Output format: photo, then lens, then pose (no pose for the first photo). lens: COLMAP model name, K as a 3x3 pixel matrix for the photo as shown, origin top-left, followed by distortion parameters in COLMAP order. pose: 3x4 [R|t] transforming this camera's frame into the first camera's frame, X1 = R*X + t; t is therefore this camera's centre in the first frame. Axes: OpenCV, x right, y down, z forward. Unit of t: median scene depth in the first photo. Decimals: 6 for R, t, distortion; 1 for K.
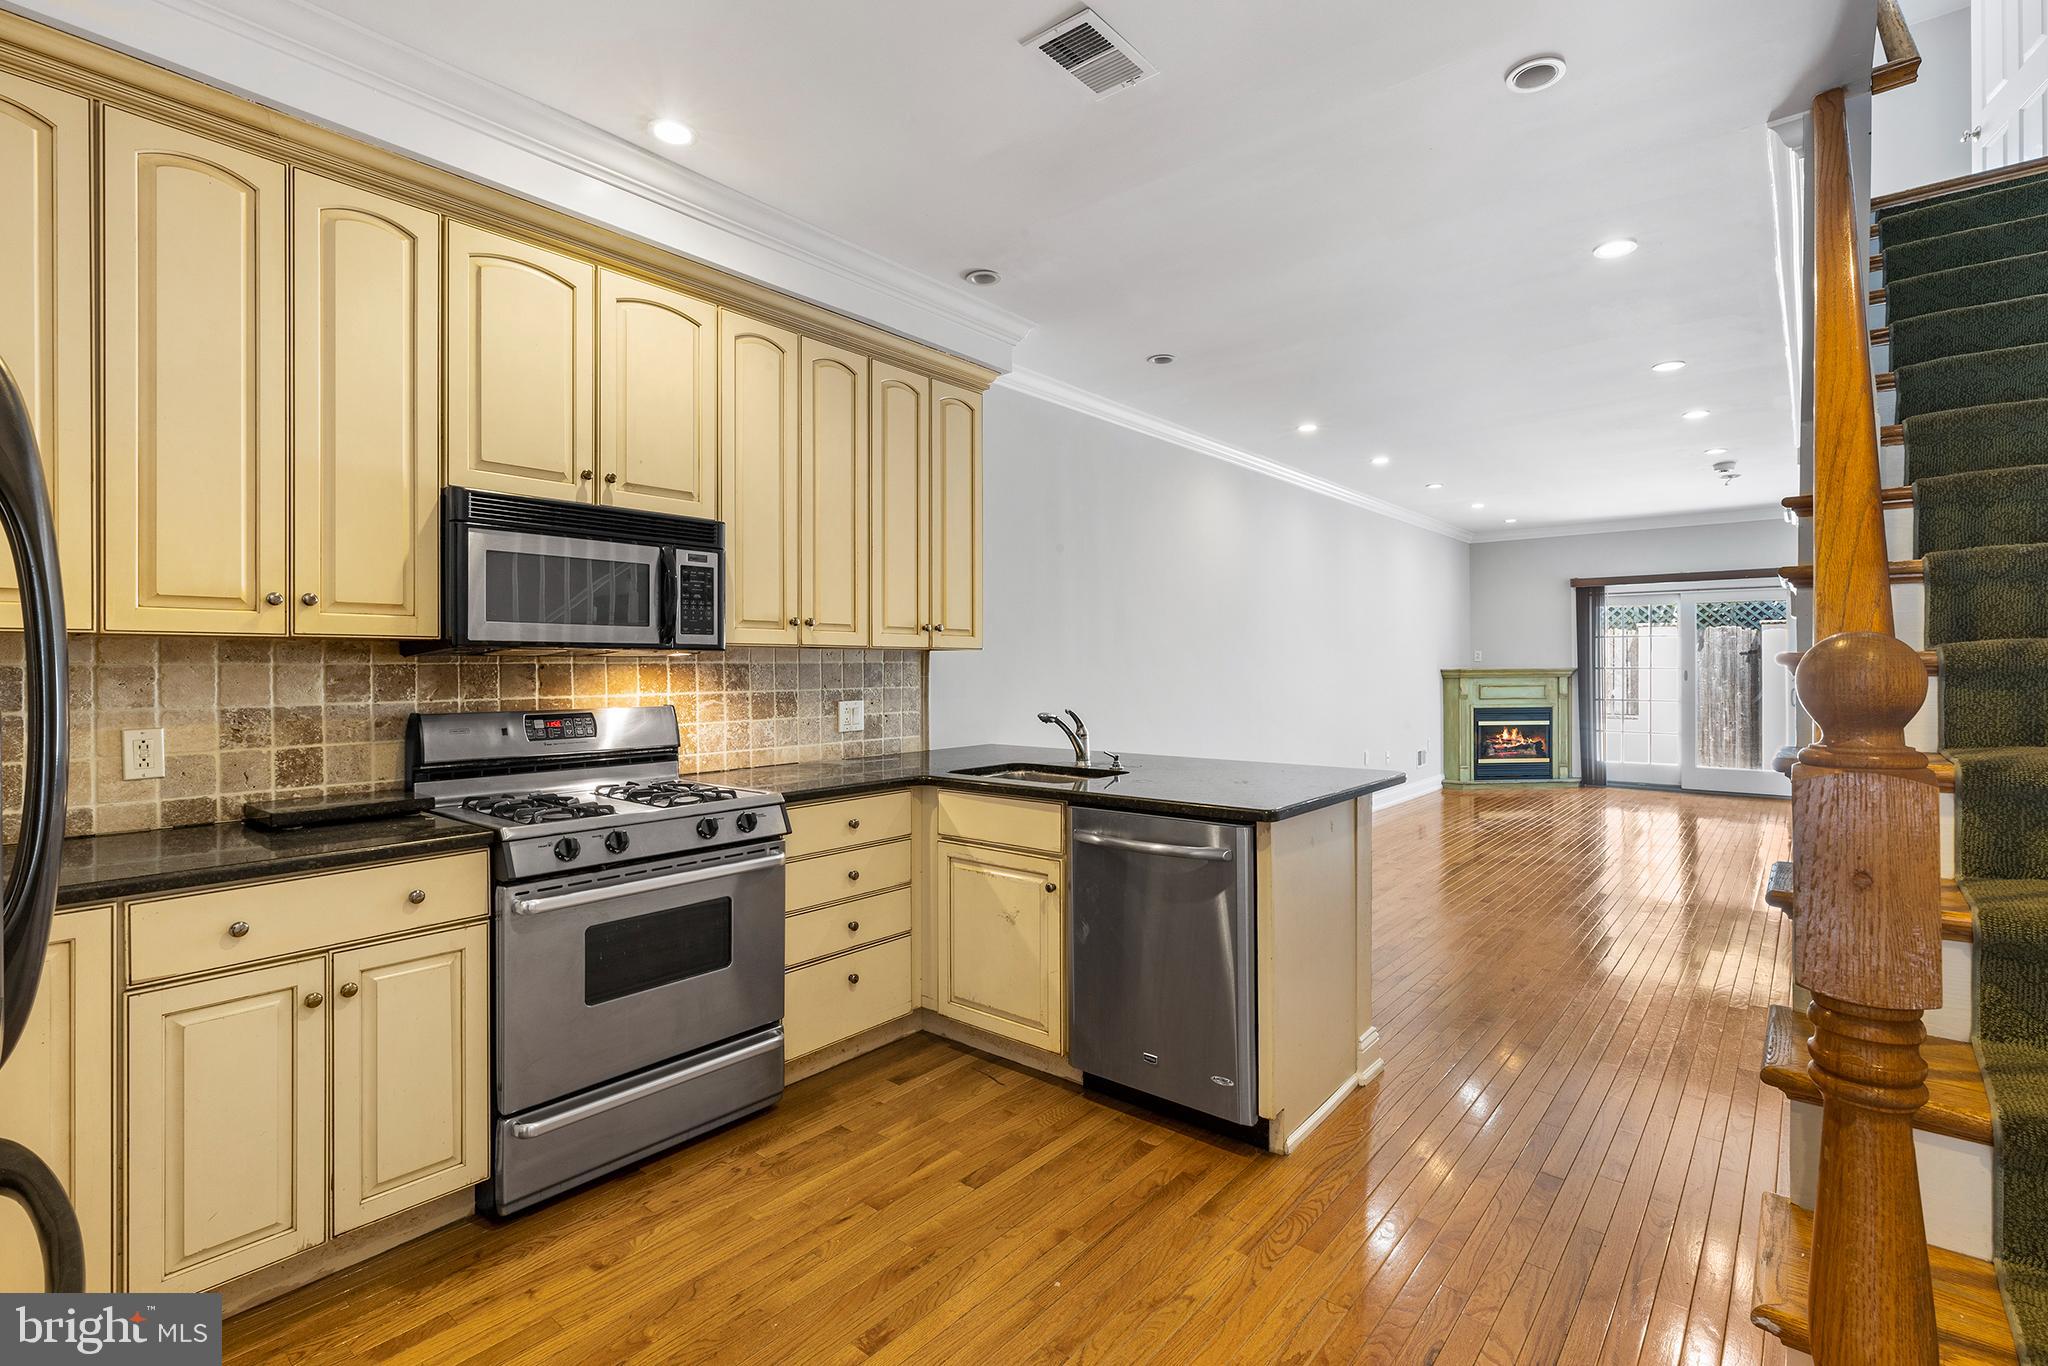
lens RADIAL K [[920.3, 0, 1022.6], [0, 920.3, 671.4], [0, 0, 1]] dist [0.005836, 0.000021]
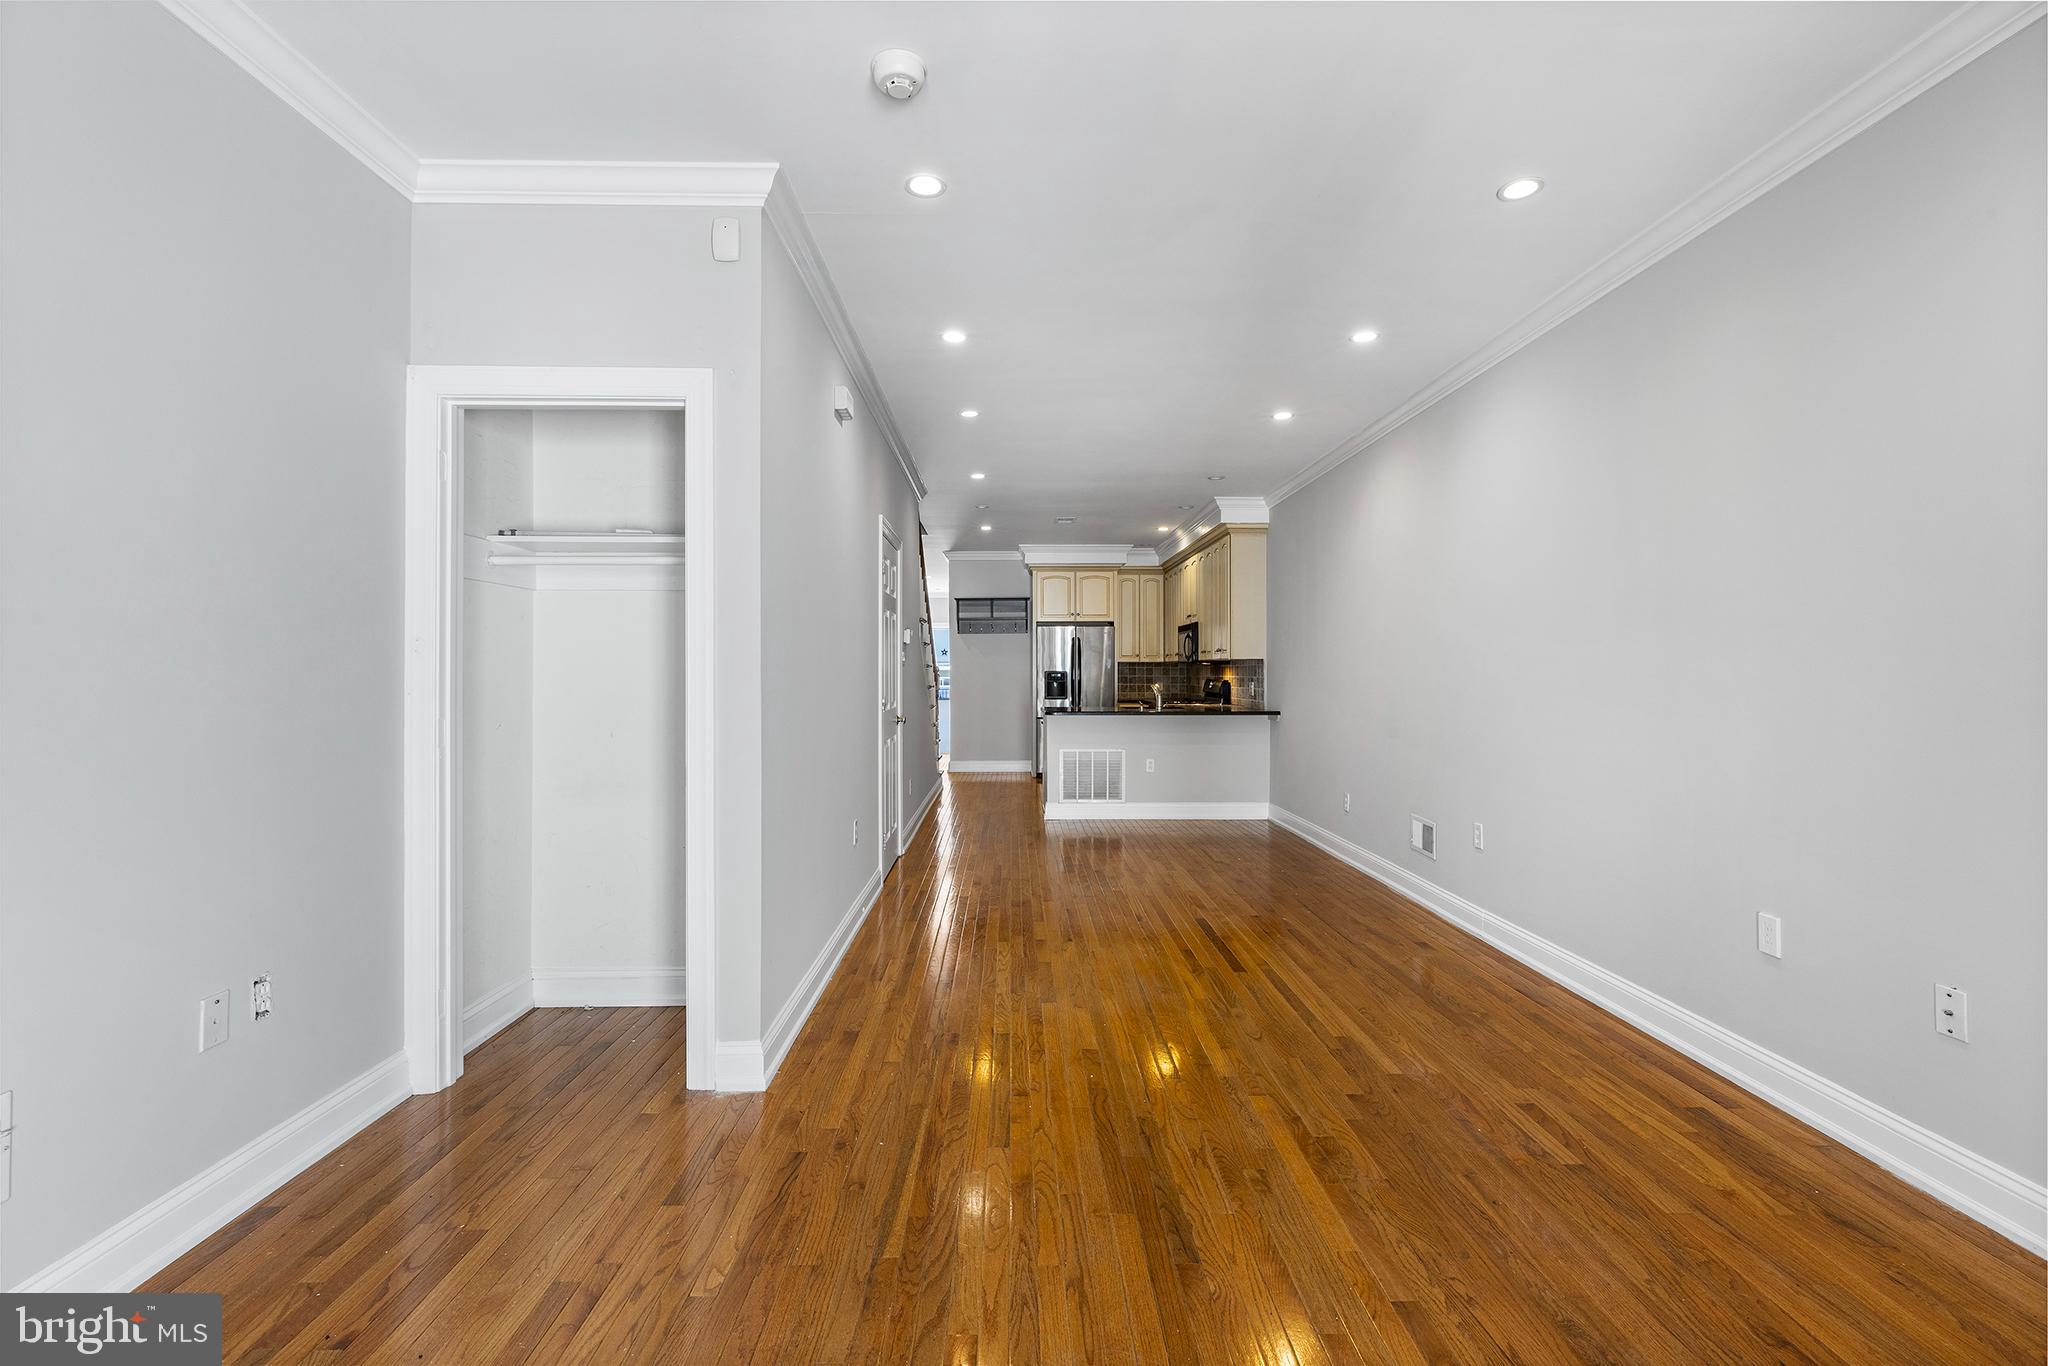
lens RADIAL K [[920.3, 0, 1031.9], [0, 920.3, 678.1], [0, 0, 1]] dist [0.005836, 0.000021]
pose [[-0.741606, 0.009043, -0.670775, 2.403935], [0.001621, 0.999930, 0.011689, -0.006597], [0.670834, 0.007581, -0.741569, 3.210000]]
